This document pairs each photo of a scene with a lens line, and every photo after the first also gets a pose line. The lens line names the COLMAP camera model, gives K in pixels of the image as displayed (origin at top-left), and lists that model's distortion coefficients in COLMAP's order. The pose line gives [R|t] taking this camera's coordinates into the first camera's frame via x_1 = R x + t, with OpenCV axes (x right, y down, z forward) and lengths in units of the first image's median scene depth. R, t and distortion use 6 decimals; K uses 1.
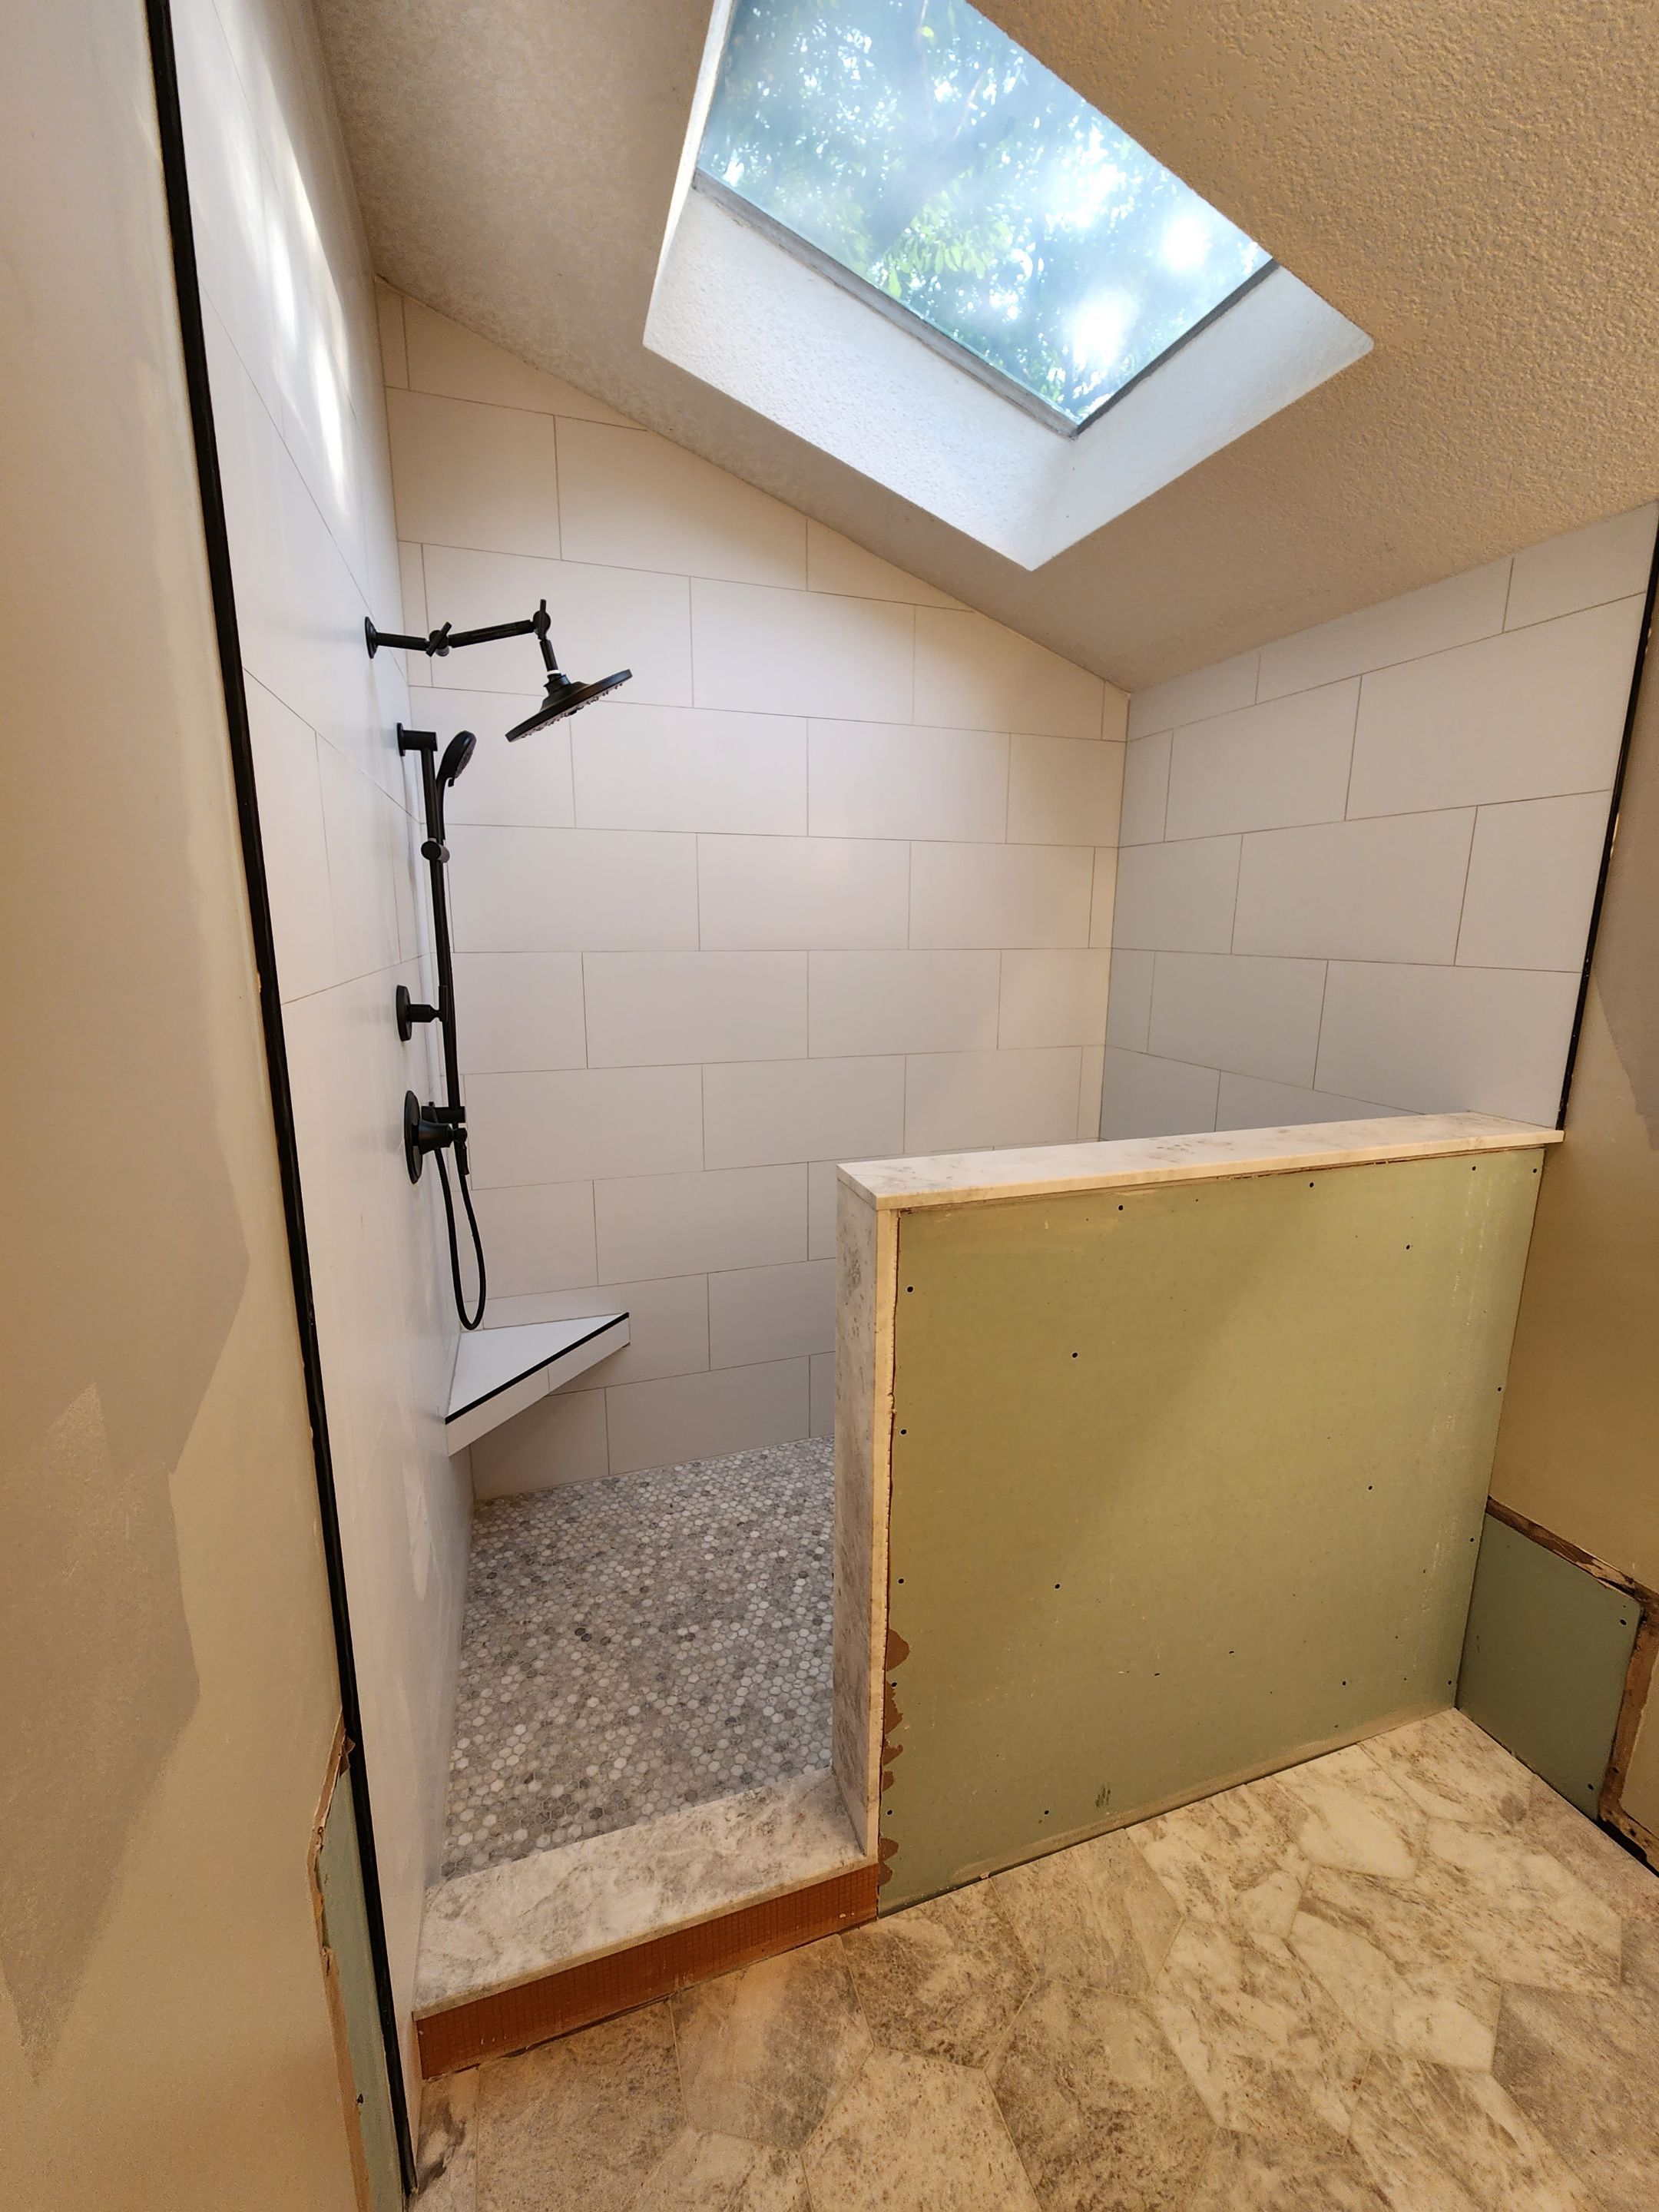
lens RADIAL K [[908.1, 0, 831.7], [0, 908.1, 1091.5], [0, 0, 1]] dist [-0.002367, -0.000493]
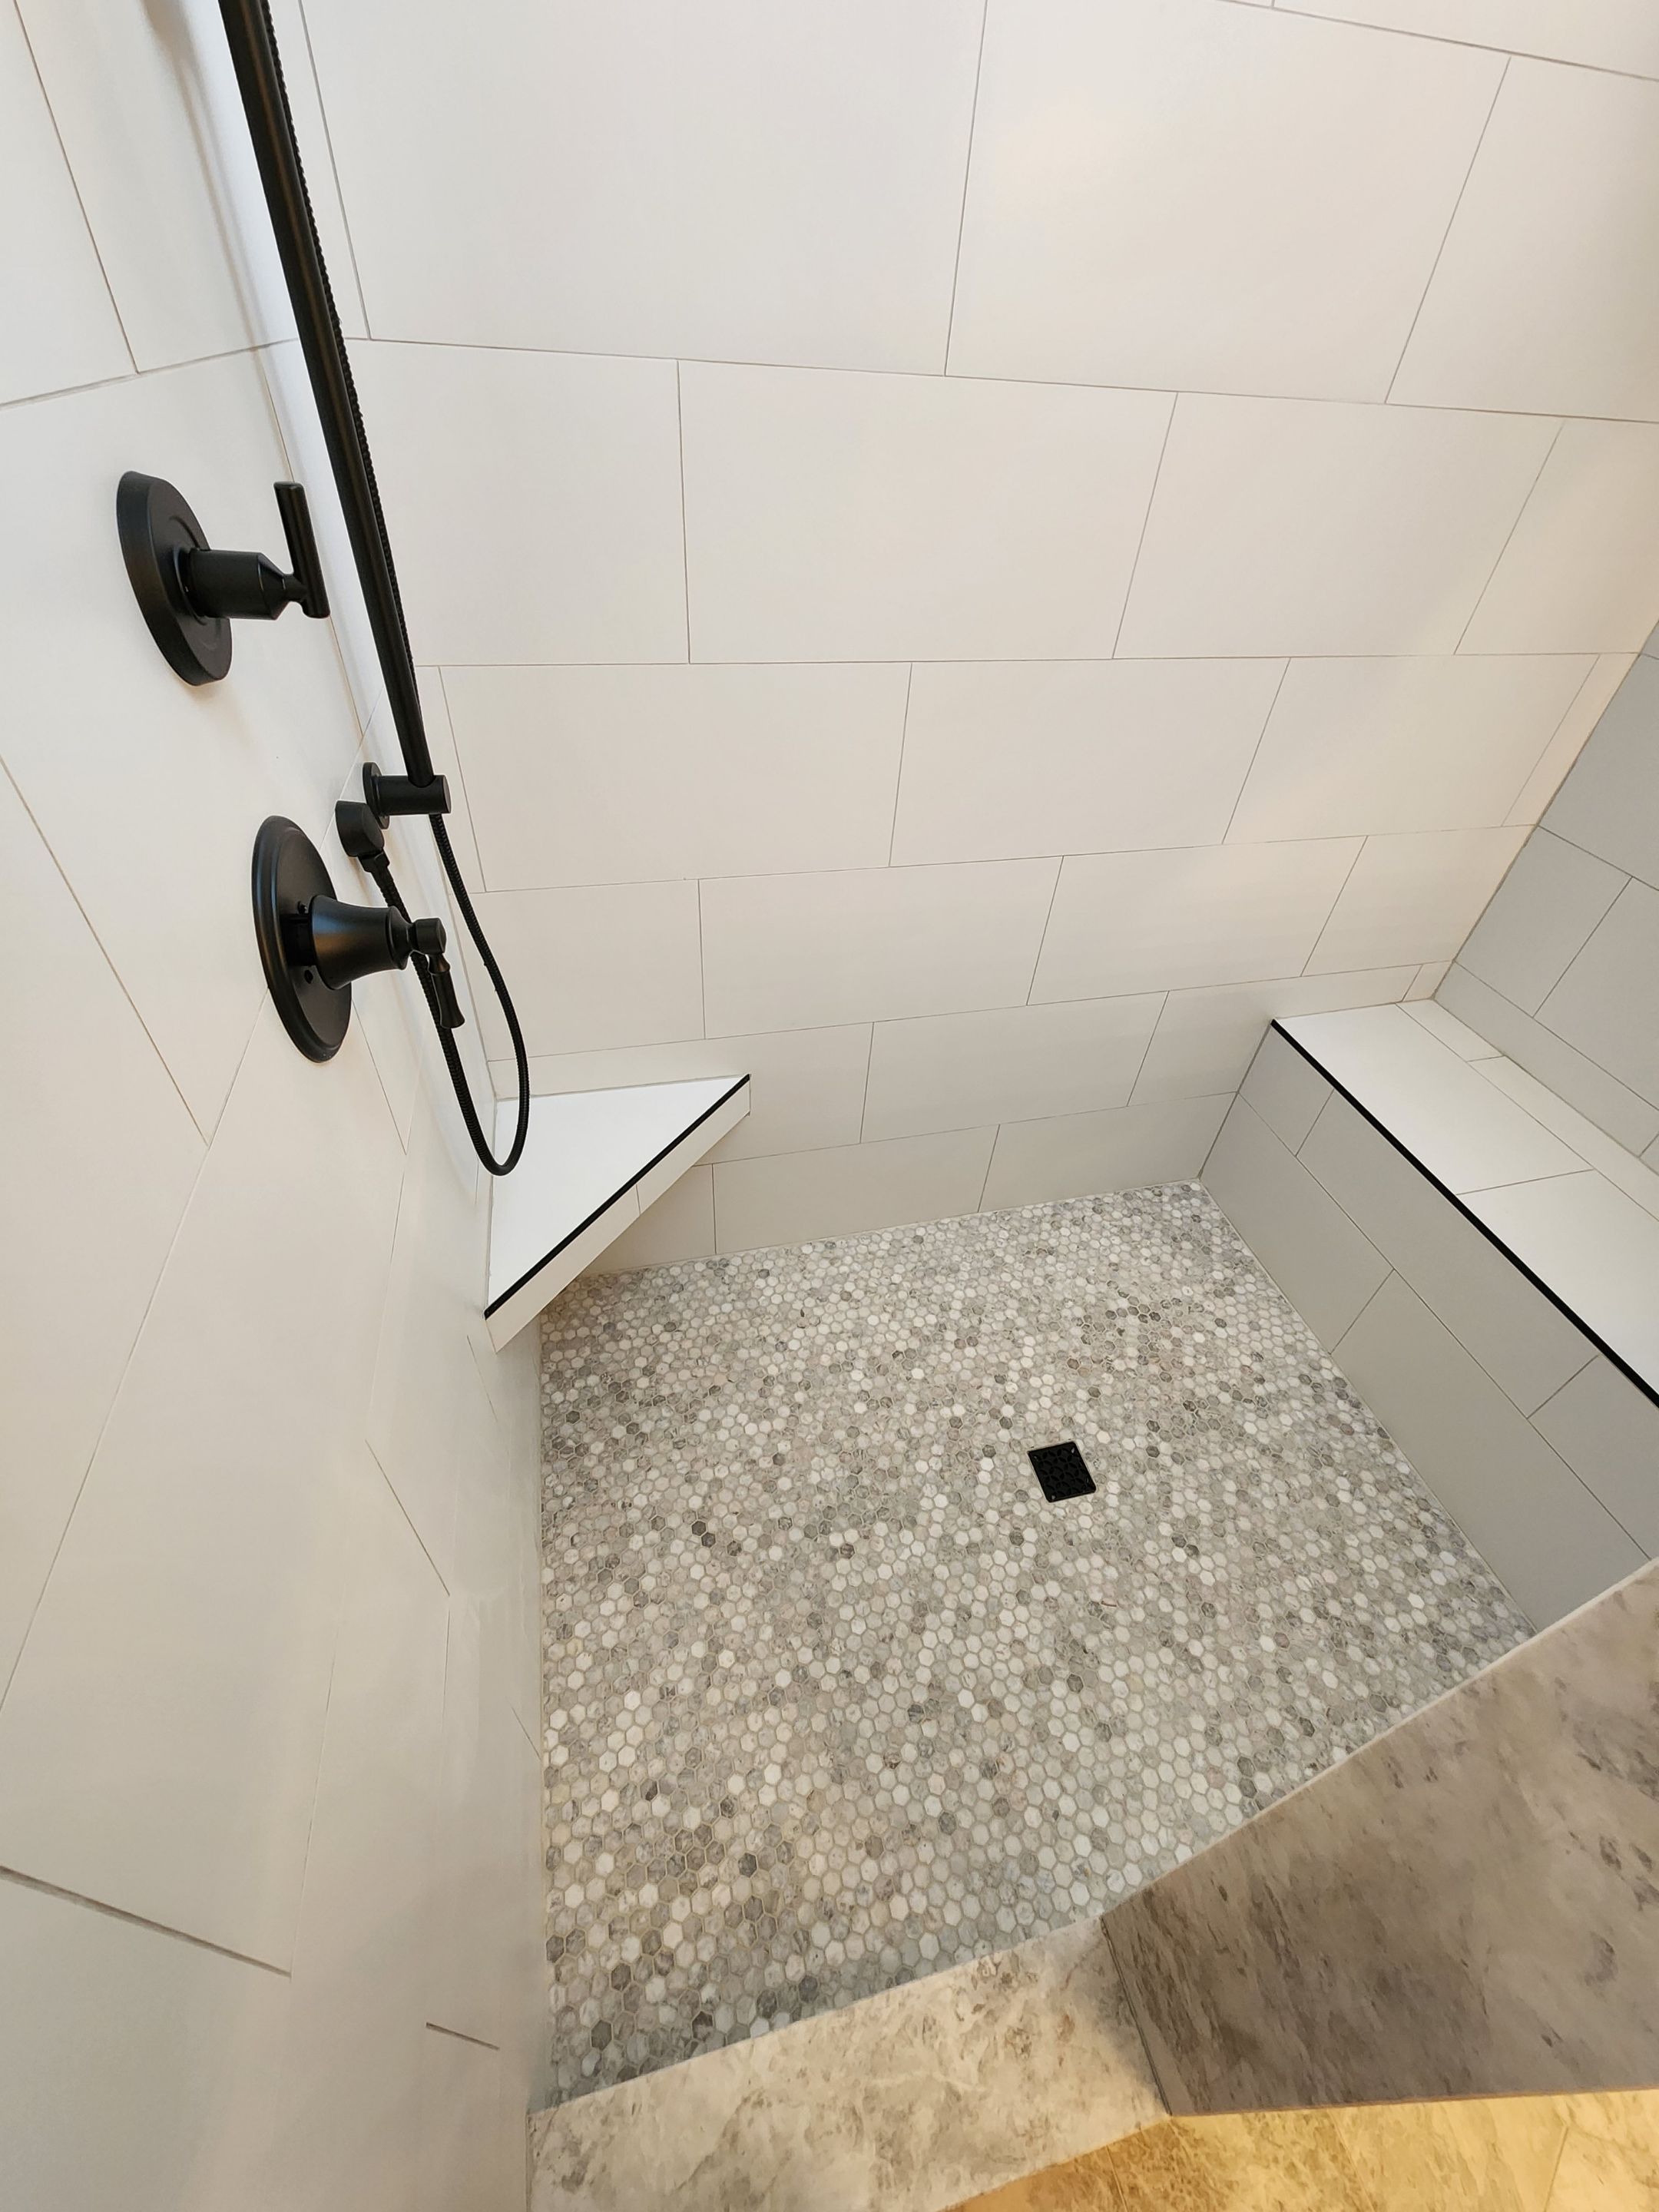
lens RADIAL K [[907.1, 0, 831.8], [0, 907.1, 1099.0], [0, 0, 1]] dist [0.003473, -0.003715]
pose [[0.995504, 0.092619, -0.019832, -0.225337], [-0.070140, 0.861553, 0.502799, -0.104115], [0.063655, -0.499147, 0.864176, 0.651697]]
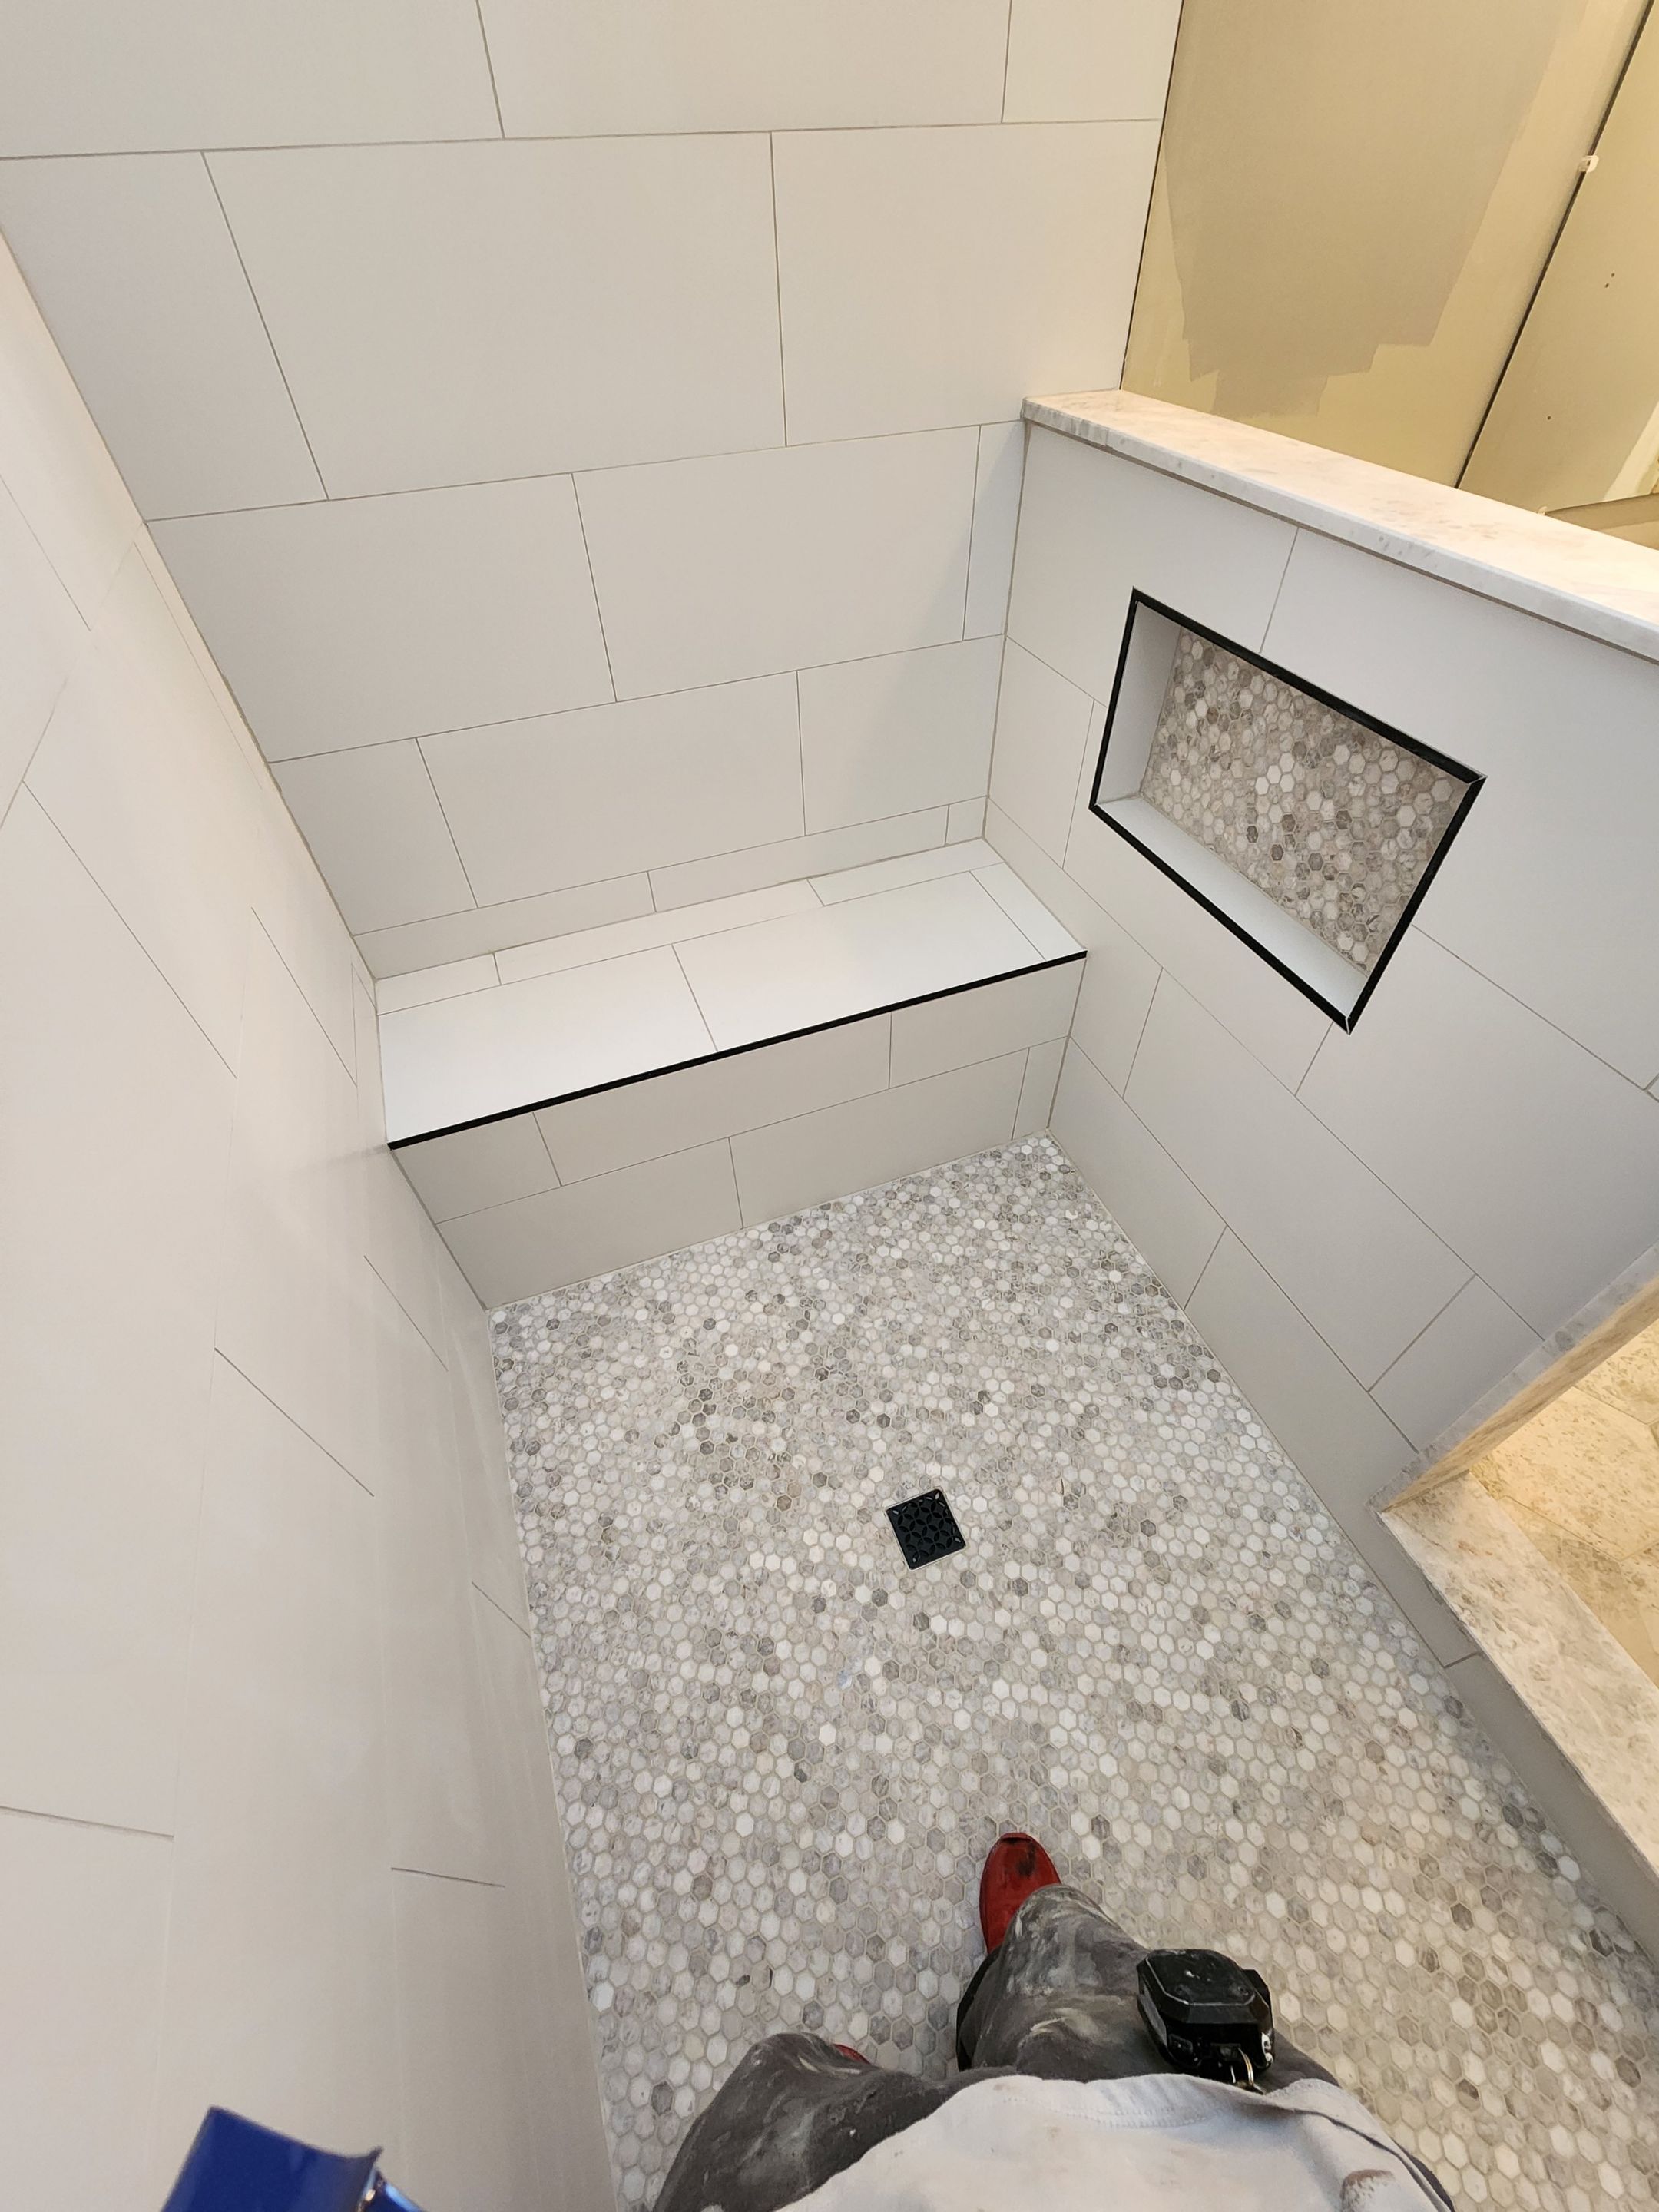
lens RADIAL K [[907.1, 0, 835.7], [0, 907.1, 1099.1], [0, 0, 1]] dist [0.003473, -0.003715]
pose [[-0.045181, -0.731181, 0.680686, -0.242326], [0.208131, 0.659540, 0.722280, -0.180424], [-0.977057, 0.174306, 0.122383, 1.214055]]
